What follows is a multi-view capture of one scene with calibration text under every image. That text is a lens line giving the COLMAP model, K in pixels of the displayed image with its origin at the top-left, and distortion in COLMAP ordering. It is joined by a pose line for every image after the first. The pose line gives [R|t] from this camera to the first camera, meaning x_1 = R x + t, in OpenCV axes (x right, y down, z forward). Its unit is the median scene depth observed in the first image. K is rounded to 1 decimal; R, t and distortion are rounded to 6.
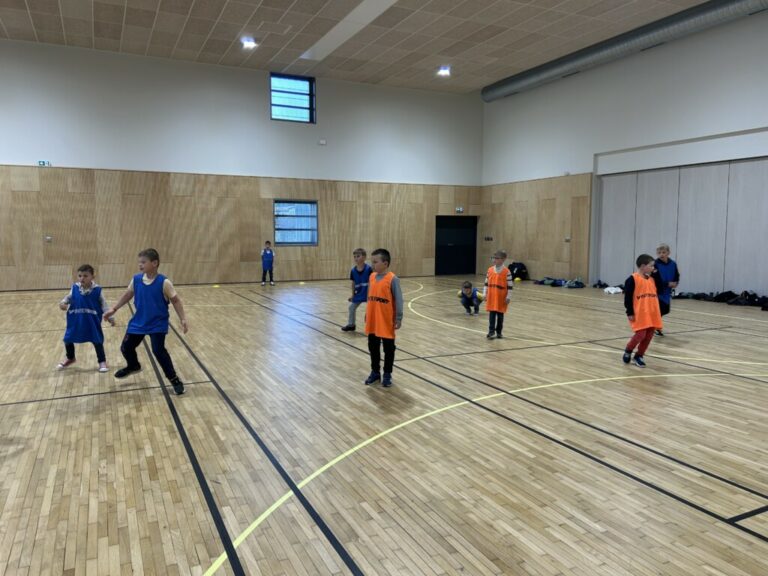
lens RADIAL K [[573.8, 0, 384.0], [0, 573.8, 288.0], [0, 0, 1]] dist [0.055746, -0.053390]
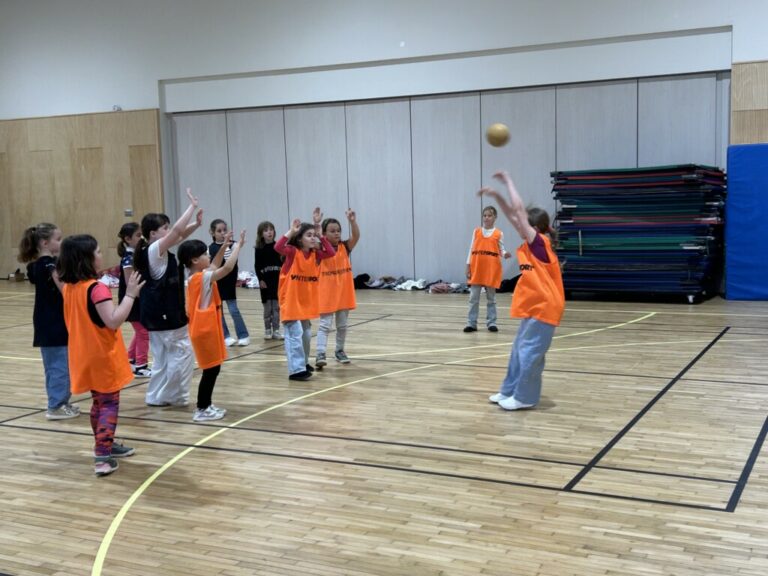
lens RADIAL K [[952.3, 0, 384.0], [0, 952.3, 288.0], [0, 0, 1]] dist [0.206056, -0.499423]
pose [[0.795513, -0.084082, 0.600074, -0.434395], [0.088046, 0.995855, 0.022817, 0.001472], [-0.599506, 0.034683, 0.799619, -0.086410]]
